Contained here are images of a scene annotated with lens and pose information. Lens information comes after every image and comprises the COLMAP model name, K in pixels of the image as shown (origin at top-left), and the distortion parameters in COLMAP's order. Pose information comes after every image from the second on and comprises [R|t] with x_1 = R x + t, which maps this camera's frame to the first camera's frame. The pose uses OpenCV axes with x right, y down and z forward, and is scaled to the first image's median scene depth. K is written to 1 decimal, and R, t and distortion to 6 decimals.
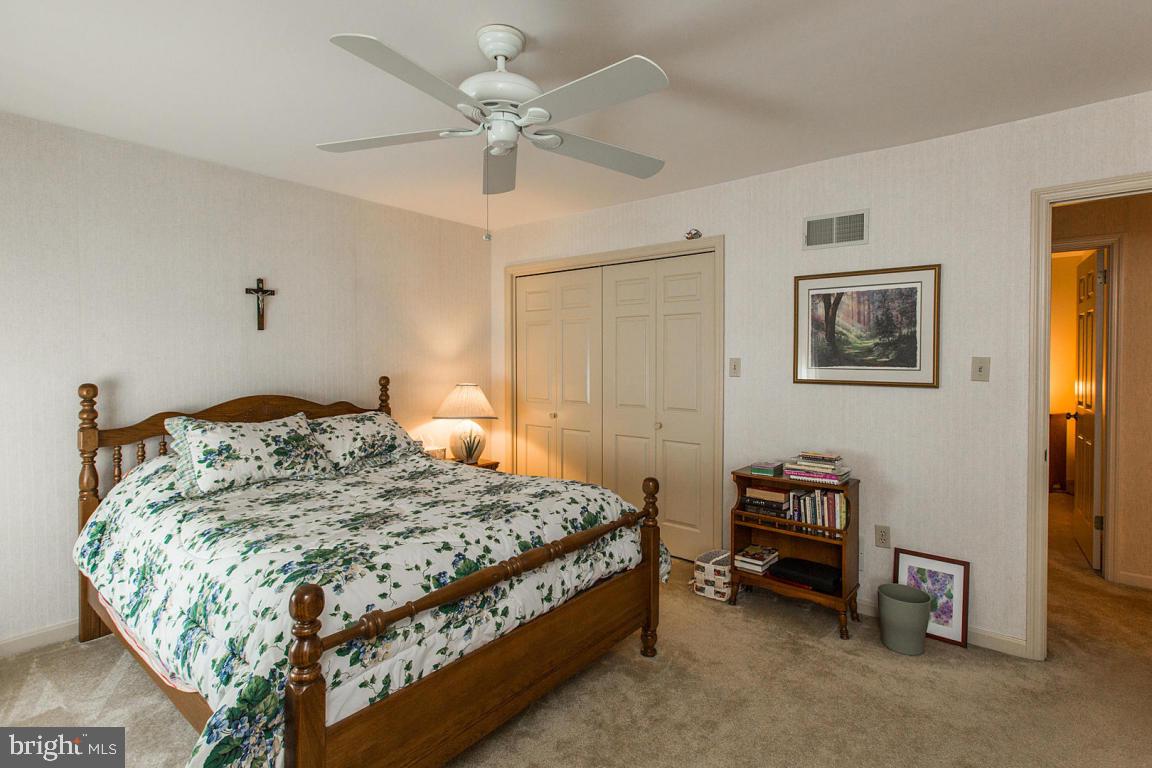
lens RADIAL K [[529.2, 0, 582.1], [0, 529.2, 374.6], [0, 0, 1]] dist [0.005355, -0.001079]
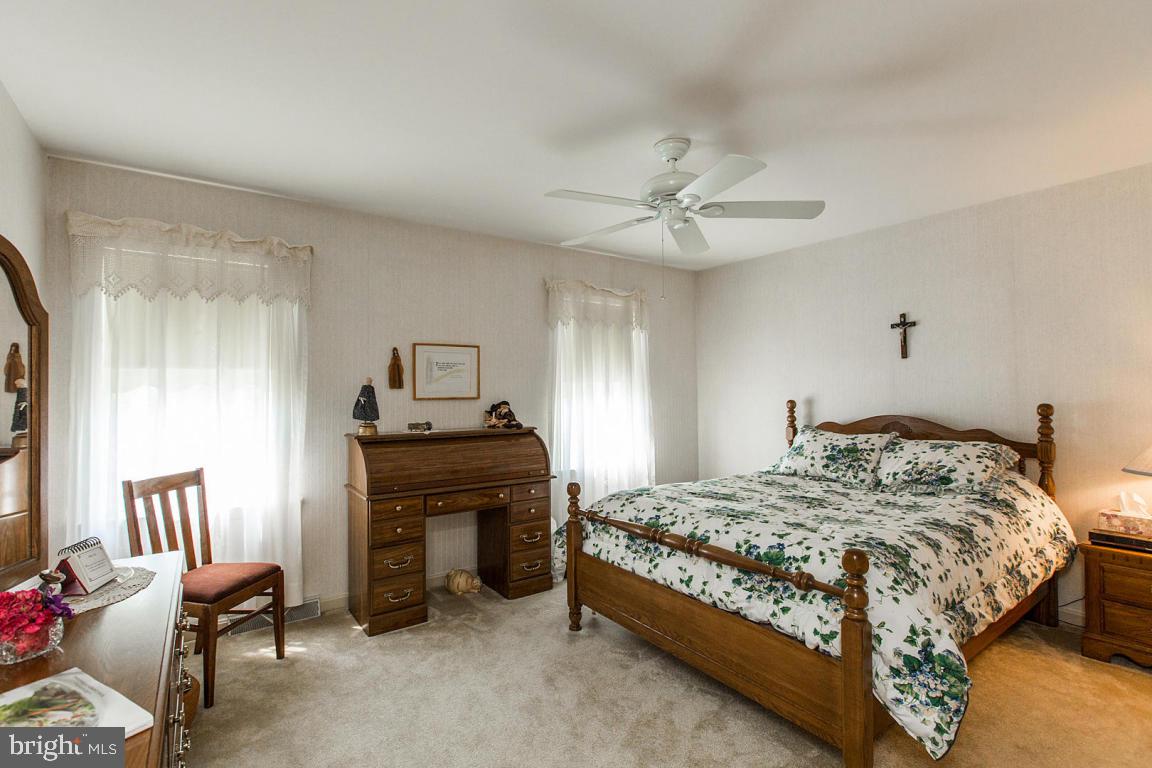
lens RADIAL K [[529.2, 0, 582.3], [0, 529.2, 384.4], [0, 0, 1]] dist [0.005355, -0.001079]
pose [[-0.239621, -0.009221, -0.970823, 1.023428], [-0.023292, 0.999722, -0.003747, -0.012132], [0.970587, 0.021715, -0.239769, 0.931988]]
